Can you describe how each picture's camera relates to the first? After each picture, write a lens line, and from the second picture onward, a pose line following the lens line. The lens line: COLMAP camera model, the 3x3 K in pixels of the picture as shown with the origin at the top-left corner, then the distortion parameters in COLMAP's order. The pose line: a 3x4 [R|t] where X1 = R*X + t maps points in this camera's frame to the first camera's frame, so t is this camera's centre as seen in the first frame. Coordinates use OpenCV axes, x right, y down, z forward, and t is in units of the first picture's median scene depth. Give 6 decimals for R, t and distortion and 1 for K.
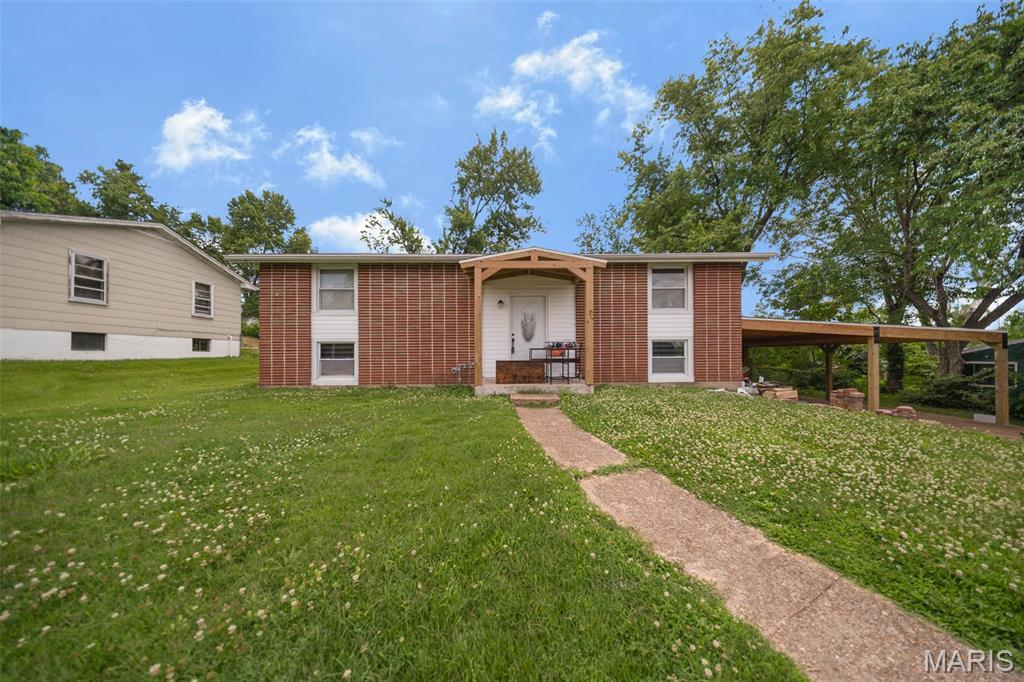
lens RADIAL K [[297.8, 0, 505.1], [0, 297.8, 334.9], [0, 0, 1]] dist [-0.003591, -0.000120]
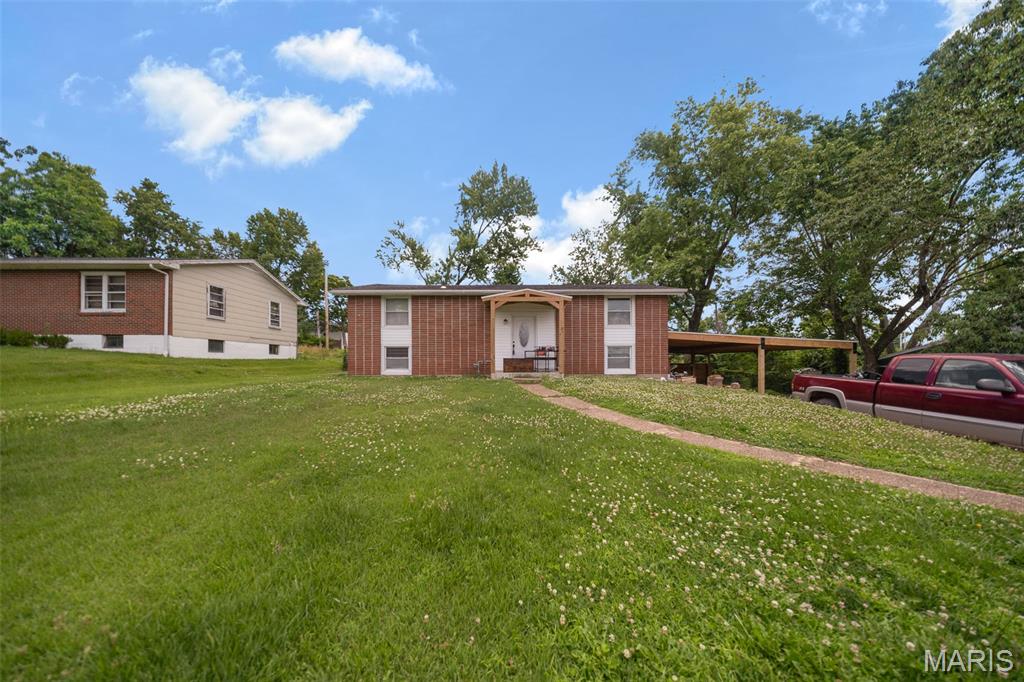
lens RADIAL K [[312.4, 0, 489.0], [0, 312.4, 342.2], [0, 0, 1]] dist [-0.000414, -0.000056]
pose [[0.999175, 0.004595, -0.040343, -0.014088], [-0.004746, 0.999982, -0.003629, 0.002314], [0.040325, 0.003818, 0.999179, -0.239396]]
